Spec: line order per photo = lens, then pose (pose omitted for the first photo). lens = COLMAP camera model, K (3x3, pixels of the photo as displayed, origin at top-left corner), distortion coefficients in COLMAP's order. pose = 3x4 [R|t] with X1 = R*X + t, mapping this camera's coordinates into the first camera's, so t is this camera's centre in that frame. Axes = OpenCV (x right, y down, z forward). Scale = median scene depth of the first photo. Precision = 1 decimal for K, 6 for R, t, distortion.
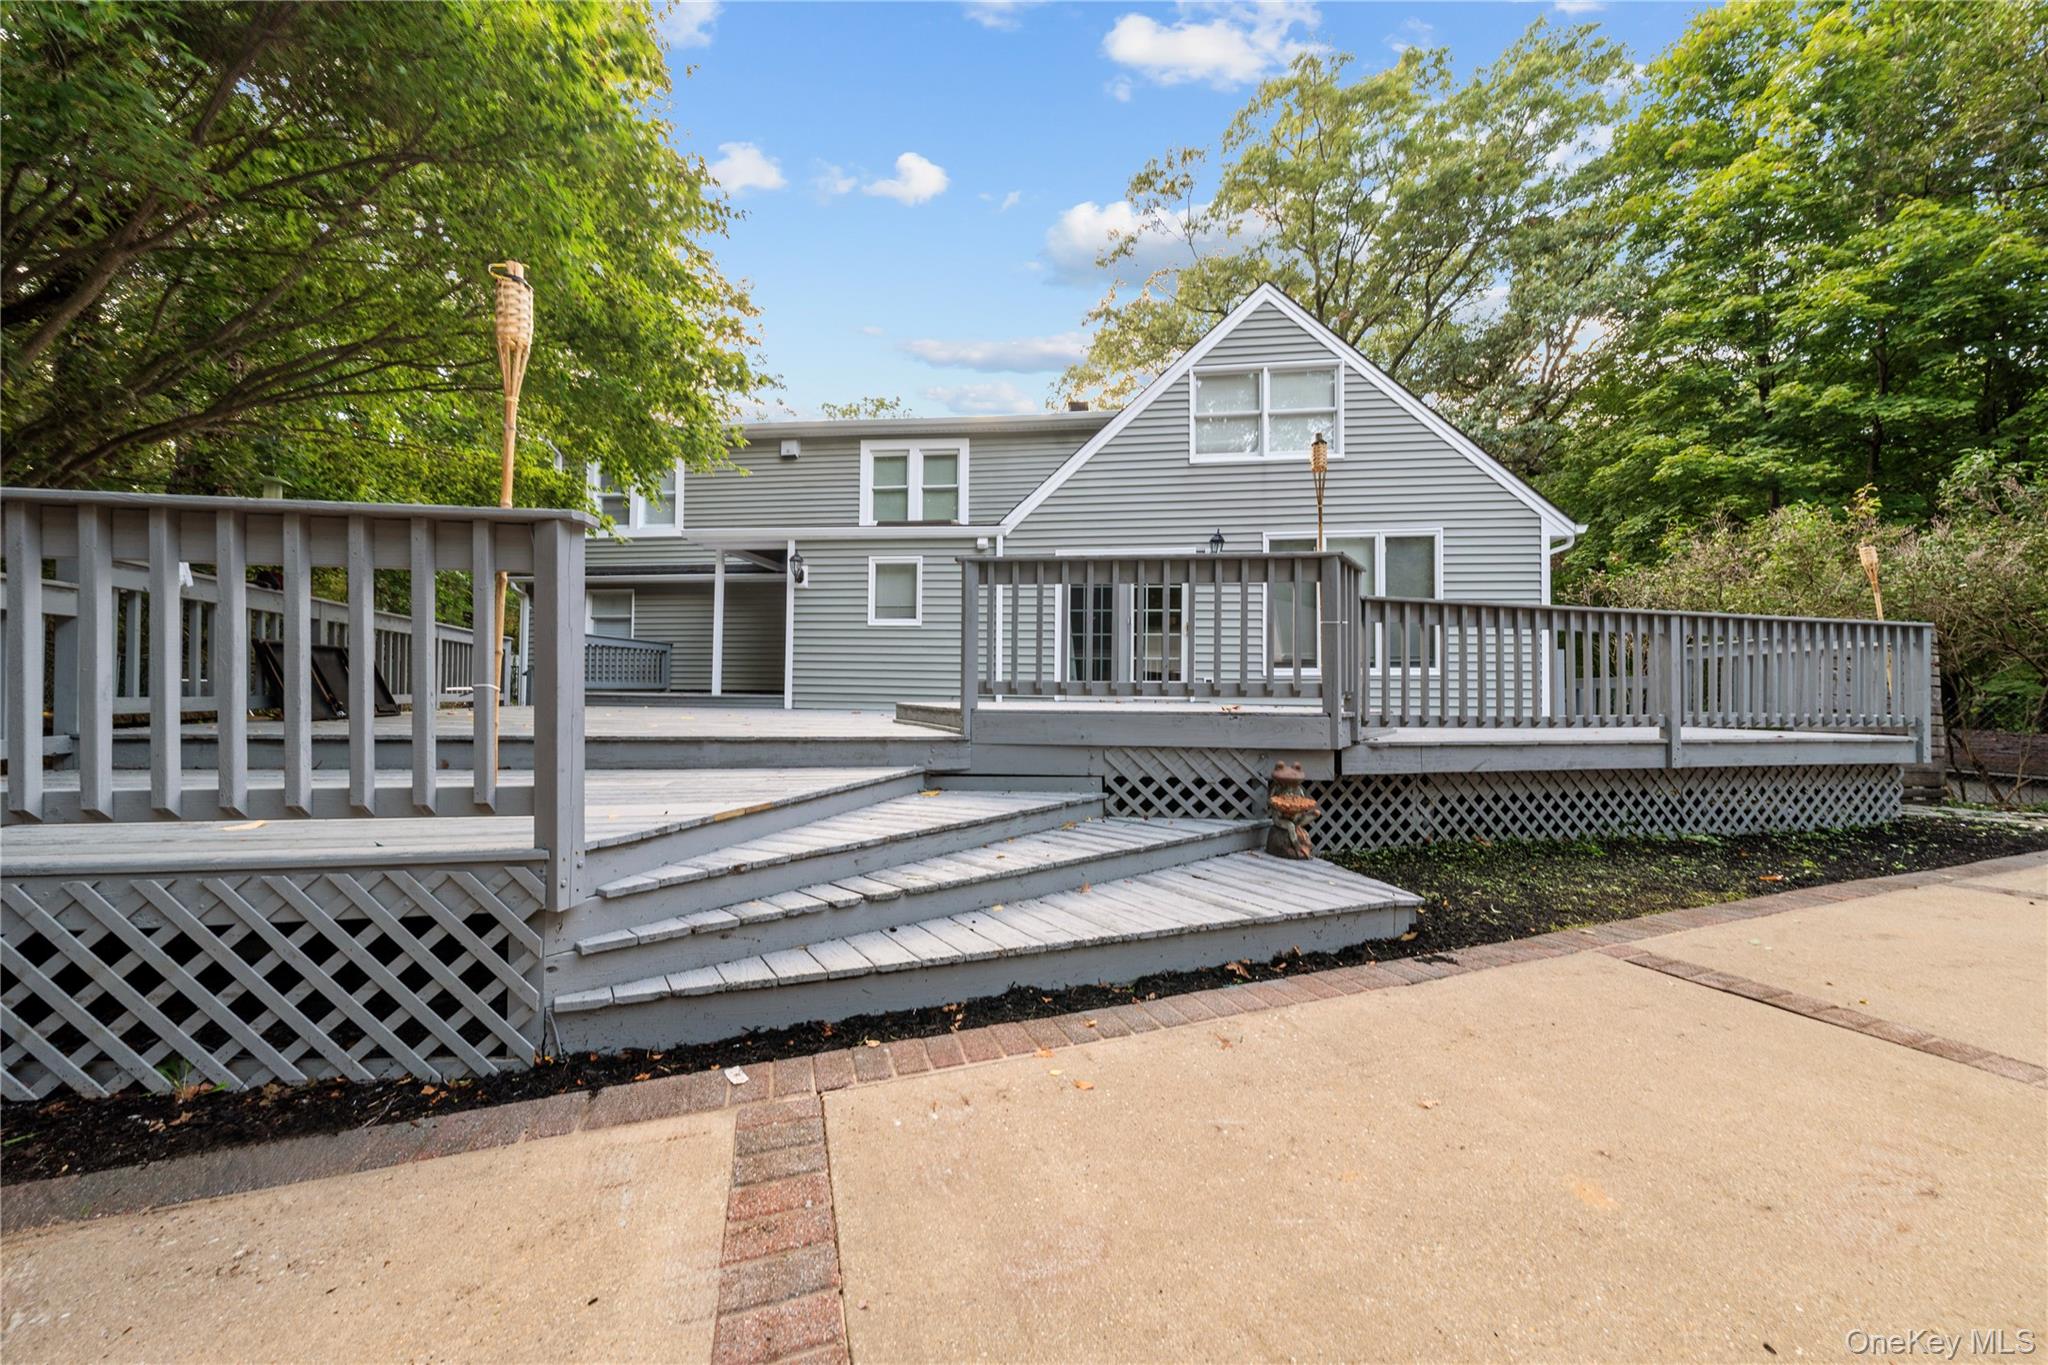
lens RADIAL K [[698.5, 0, 1024.7], [0, 698.5, 678.0], [0, 0, 1]] dist [0.000373, 0.000003]
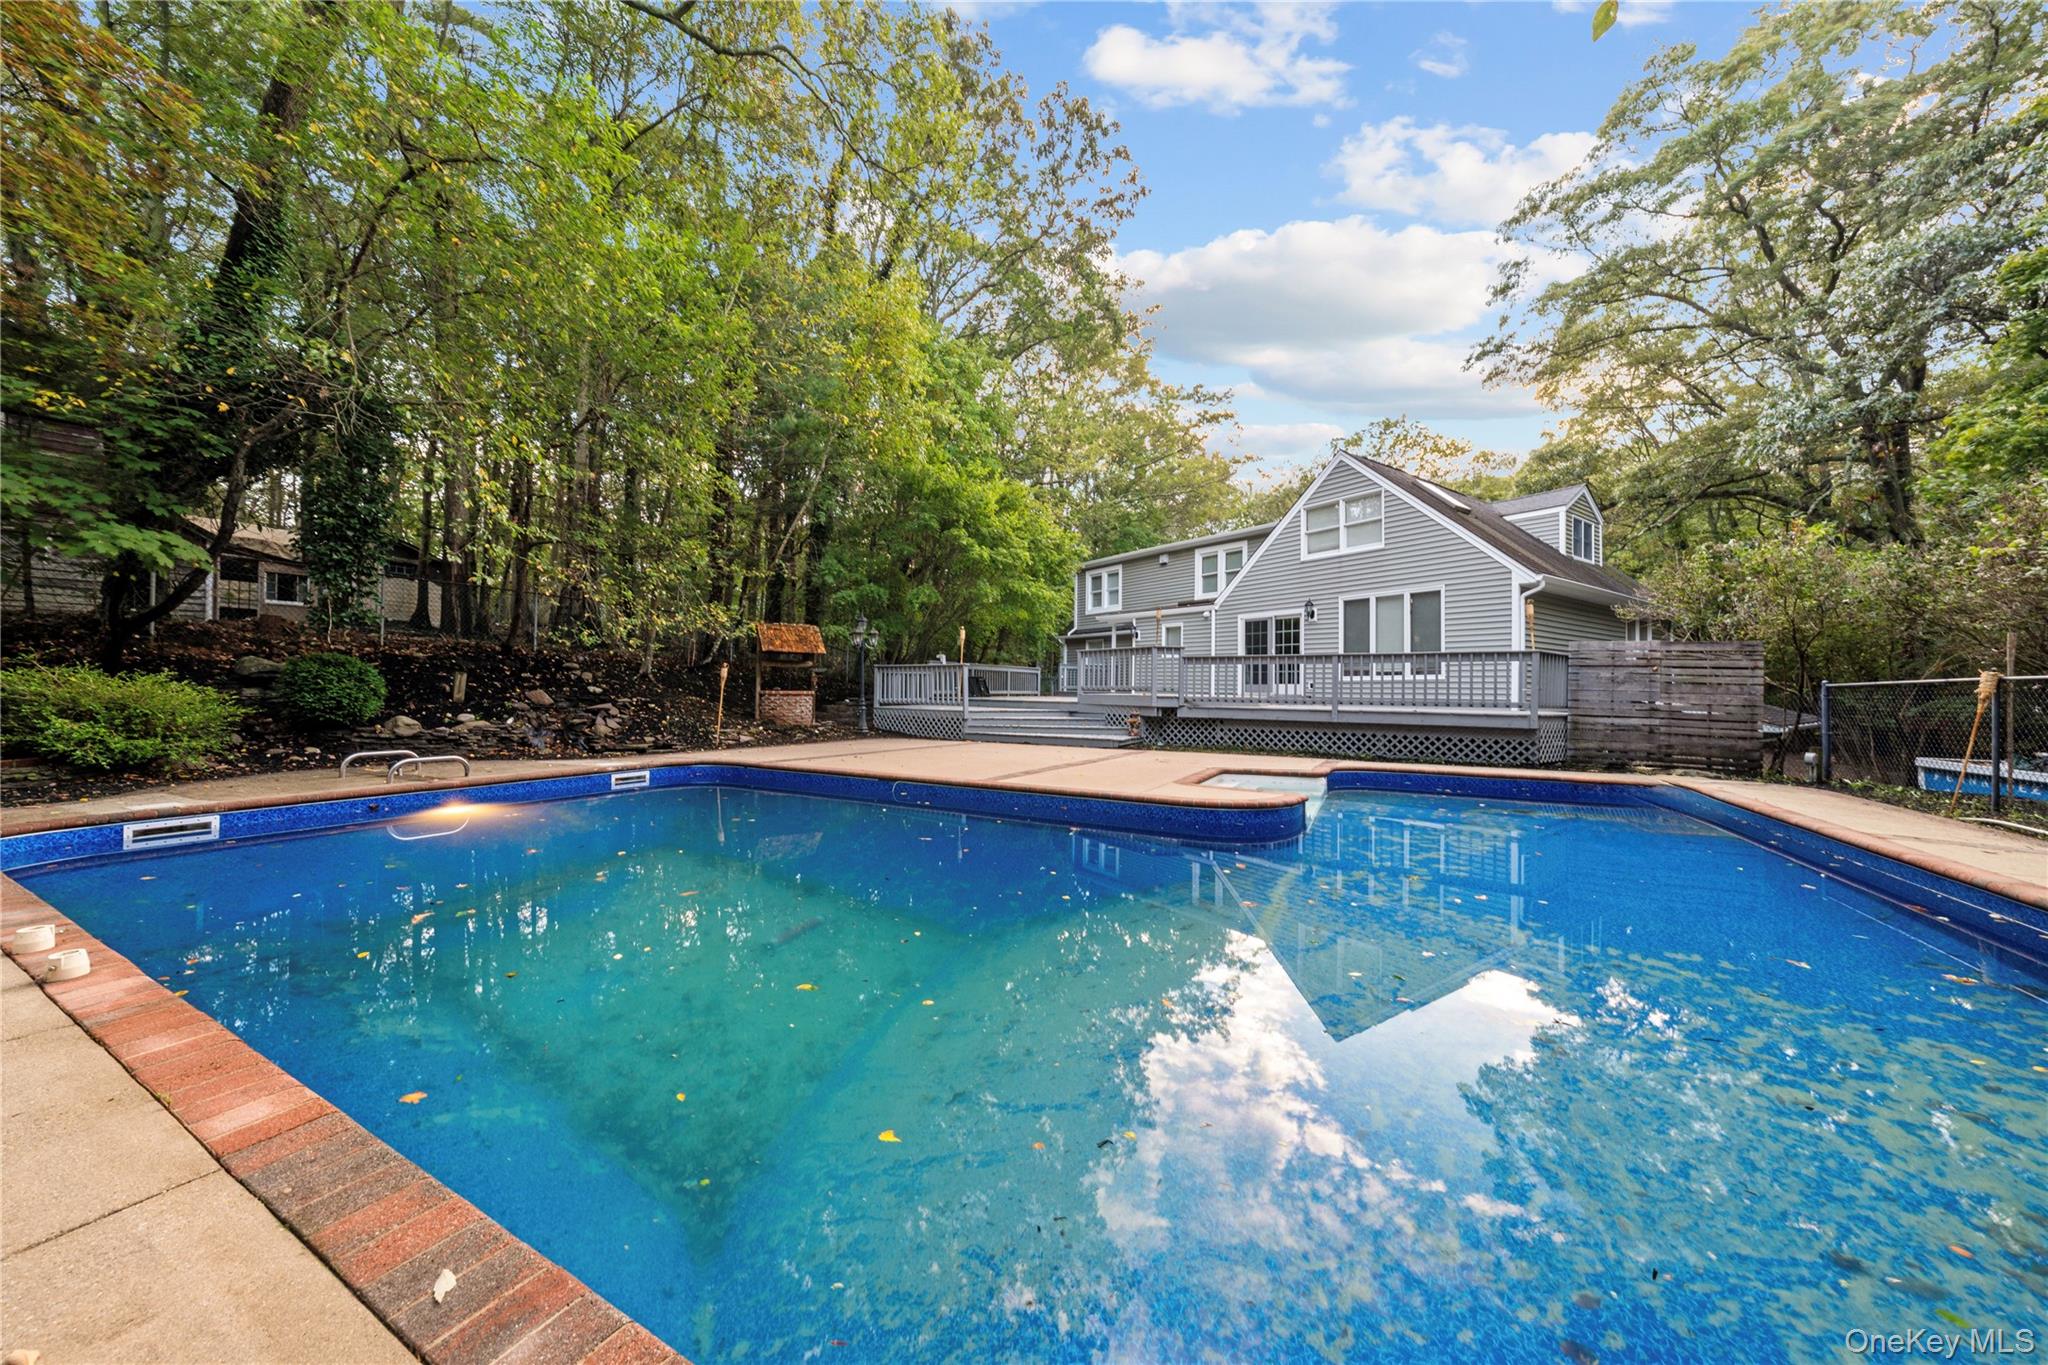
lens RADIAL K [[698.5, 0, 1024.7], [0, 698.5, 678.0], [0, 0, 1]] dist [0.000373, 0.000003]
pose [[0.659071, 0.002023, -0.752078, 1.141098], [-0.003655, 0.999993, -0.000513, -0.002612], [0.752072, 0.003087, 0.659074, -0.725080]]
